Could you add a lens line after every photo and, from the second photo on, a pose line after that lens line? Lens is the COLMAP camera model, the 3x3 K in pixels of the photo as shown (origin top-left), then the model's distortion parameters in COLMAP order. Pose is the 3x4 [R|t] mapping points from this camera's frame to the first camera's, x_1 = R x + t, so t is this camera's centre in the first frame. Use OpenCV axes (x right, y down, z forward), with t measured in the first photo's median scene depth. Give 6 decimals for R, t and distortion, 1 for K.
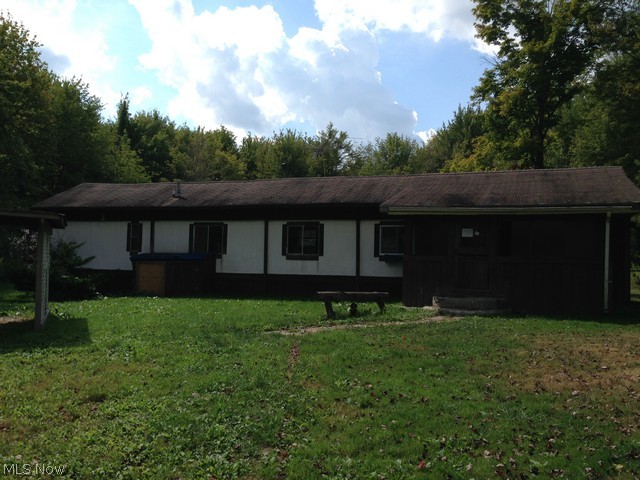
lens RADIAL K [[599.4, 0, 321.9], [0, 599.4, 236.1], [0, 0, 1]] dist [-0.007223, 0.000000]
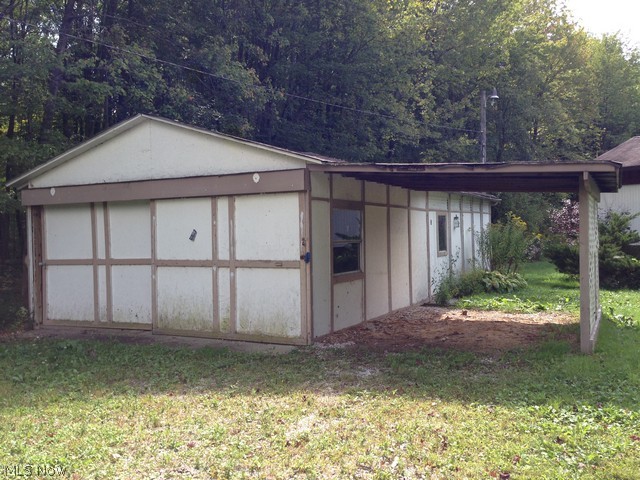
lens RADIAL K [[599.4, 0, 321.4], [0, 599.4, 235.2], [0, 0, 1]] dist [-0.007223, 0.000000]
pose [[0.656551, -0.017992, -0.754067, -0.092500], [0.051218, 0.998471, 0.020771, 0.004180], [0.752541, -0.052259, 0.656469, 0.196623]]
